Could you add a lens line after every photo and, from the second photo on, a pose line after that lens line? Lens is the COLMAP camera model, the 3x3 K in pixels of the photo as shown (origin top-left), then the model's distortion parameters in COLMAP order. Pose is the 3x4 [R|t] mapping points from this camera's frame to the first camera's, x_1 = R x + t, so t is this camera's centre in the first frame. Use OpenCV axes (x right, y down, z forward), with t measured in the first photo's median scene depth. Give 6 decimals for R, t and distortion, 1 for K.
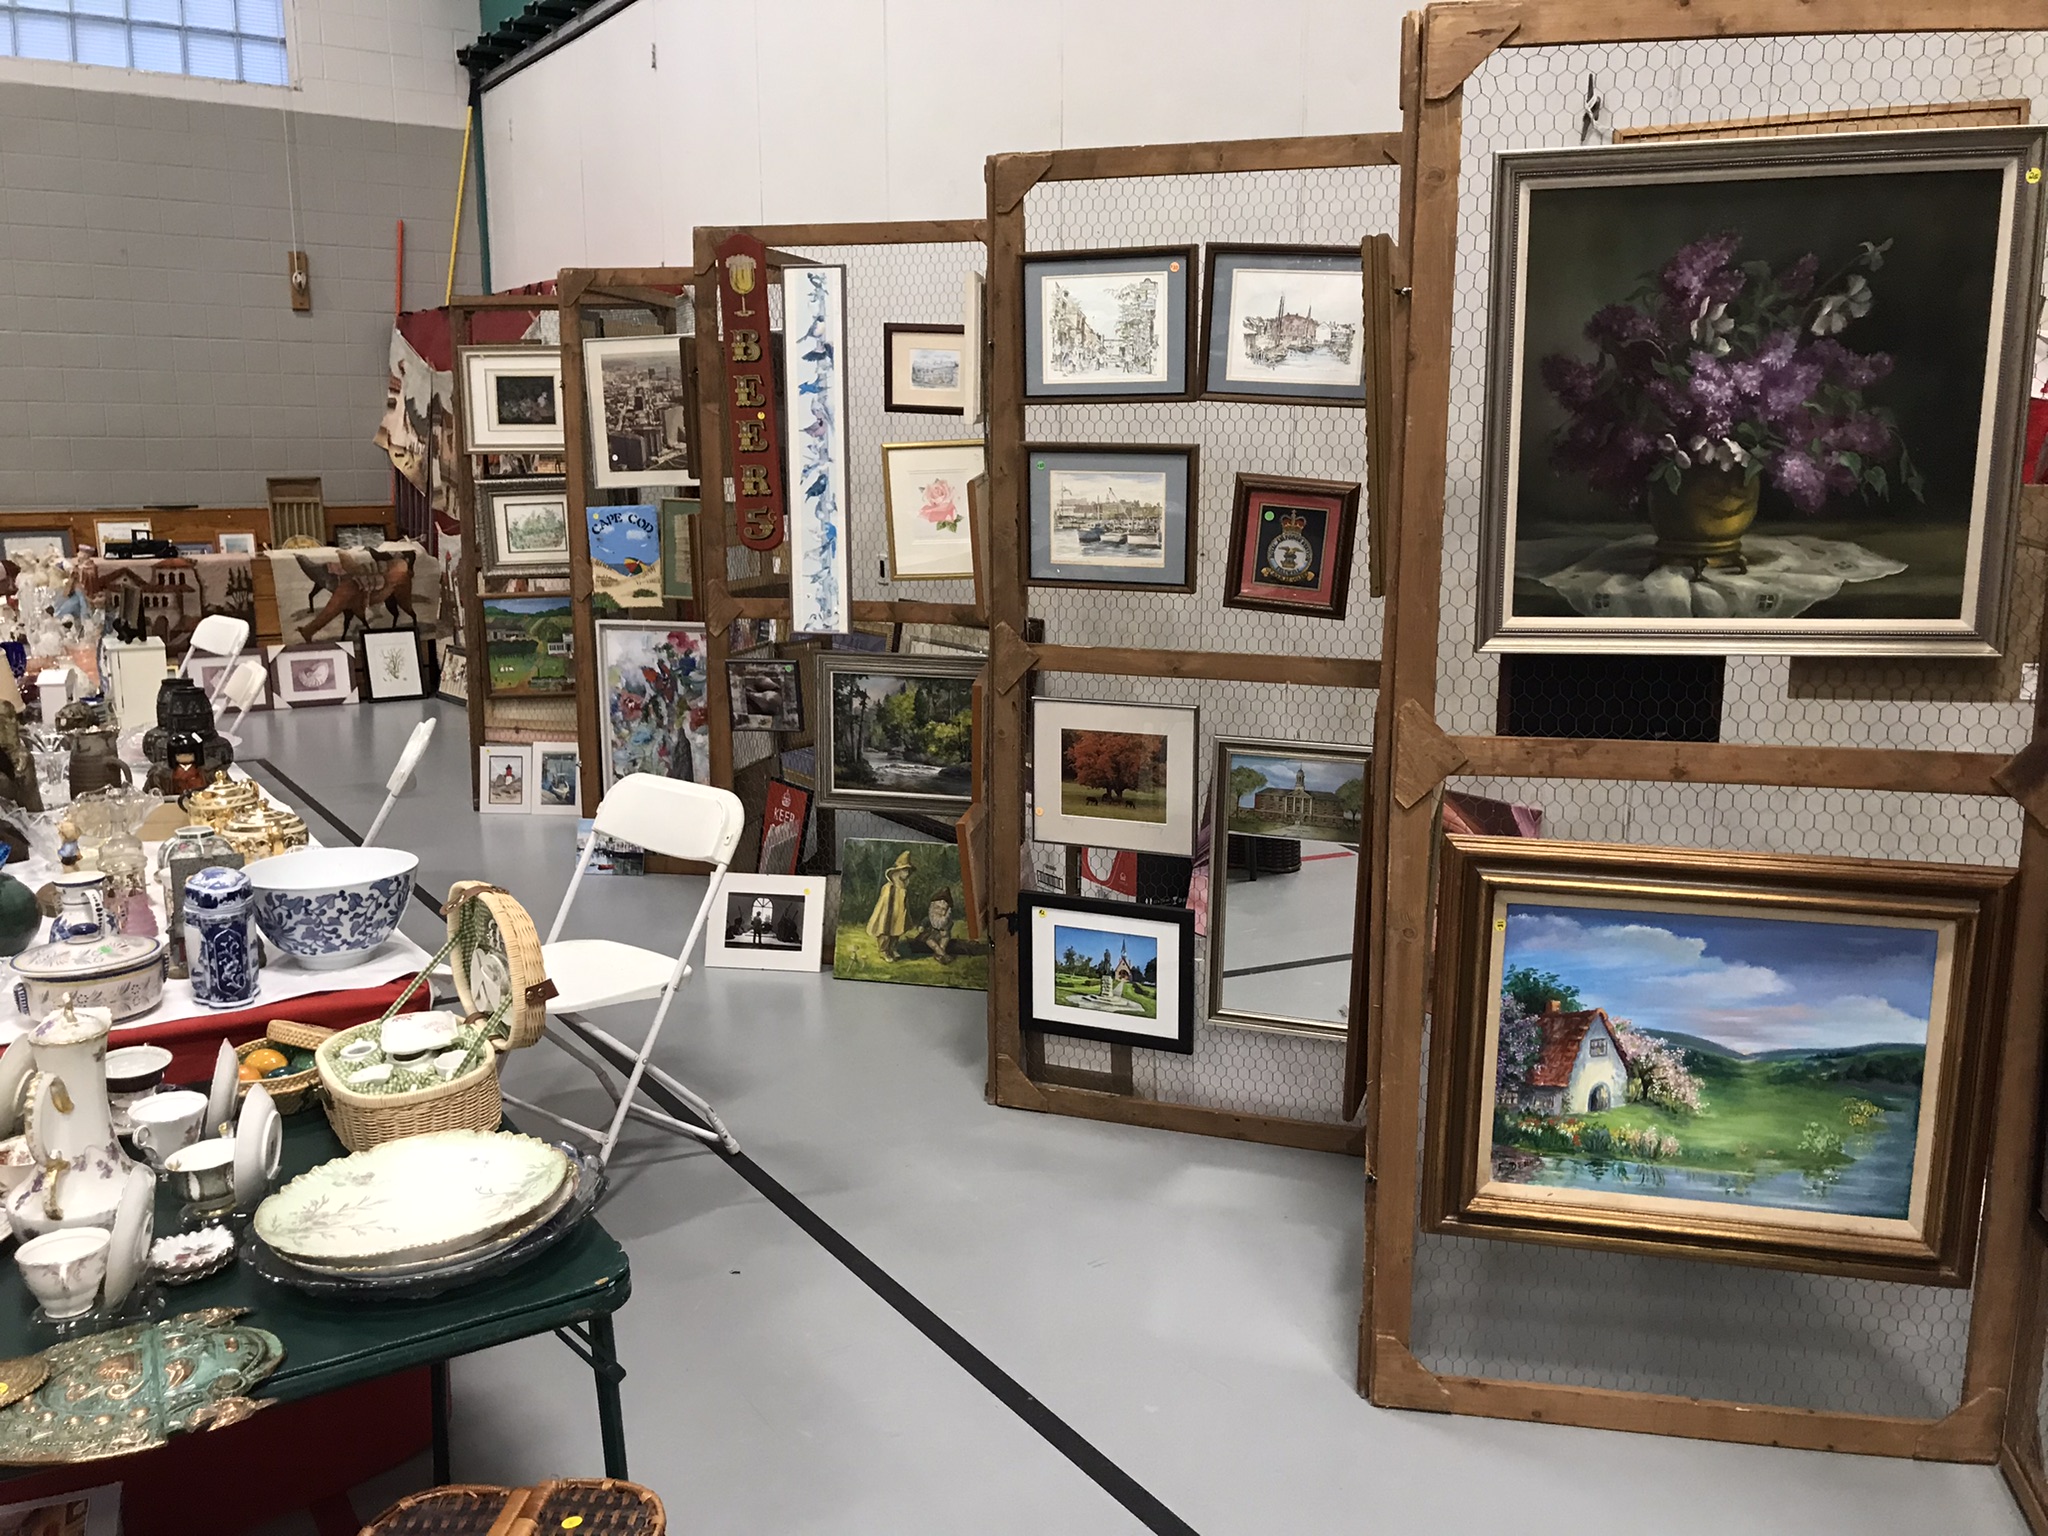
lens RADIAL K [[1673.0, 0, 1022.2], [0, 1673.0, 770.0], [0, 0, 1]] dist [0.009393, -0.005640]
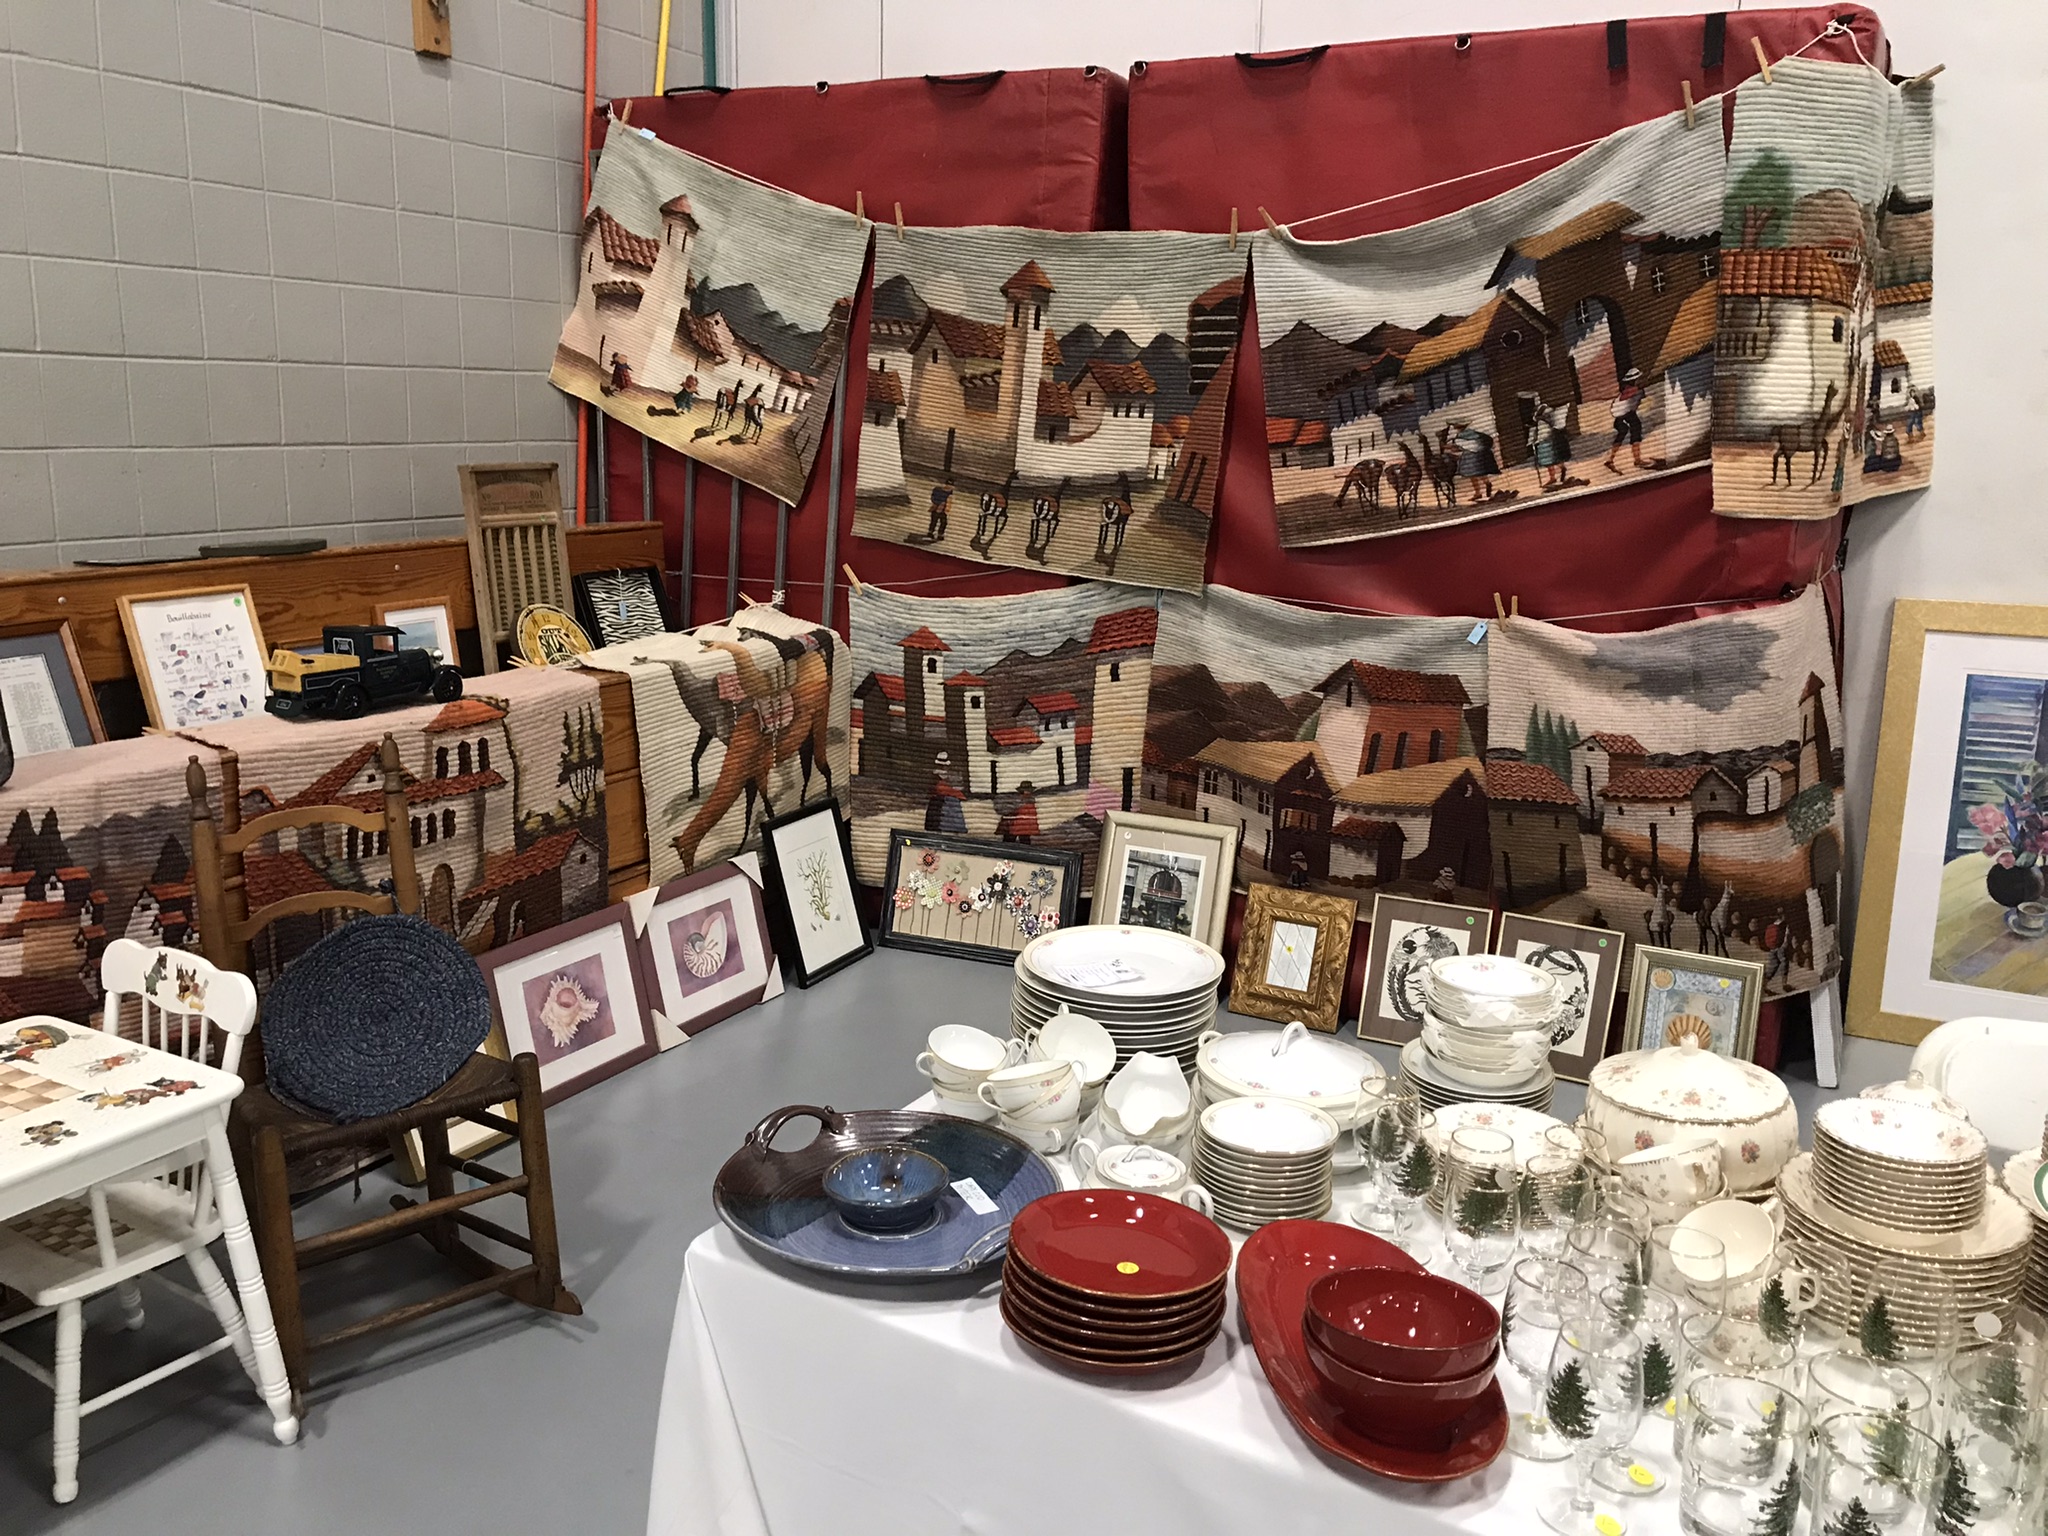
lens RADIAL K [[1673.0, 0, 1026.3], [0, 1673.0, 769.6], [0, 0, 1]] dist [0.009393, -0.005640]
pose [[0.872539, -0.086488, 0.480827, -0.547783], [0.069721, 0.996175, 0.052667, -0.116423], [-0.483543, -0.012430, 0.875232, 0.596970]]
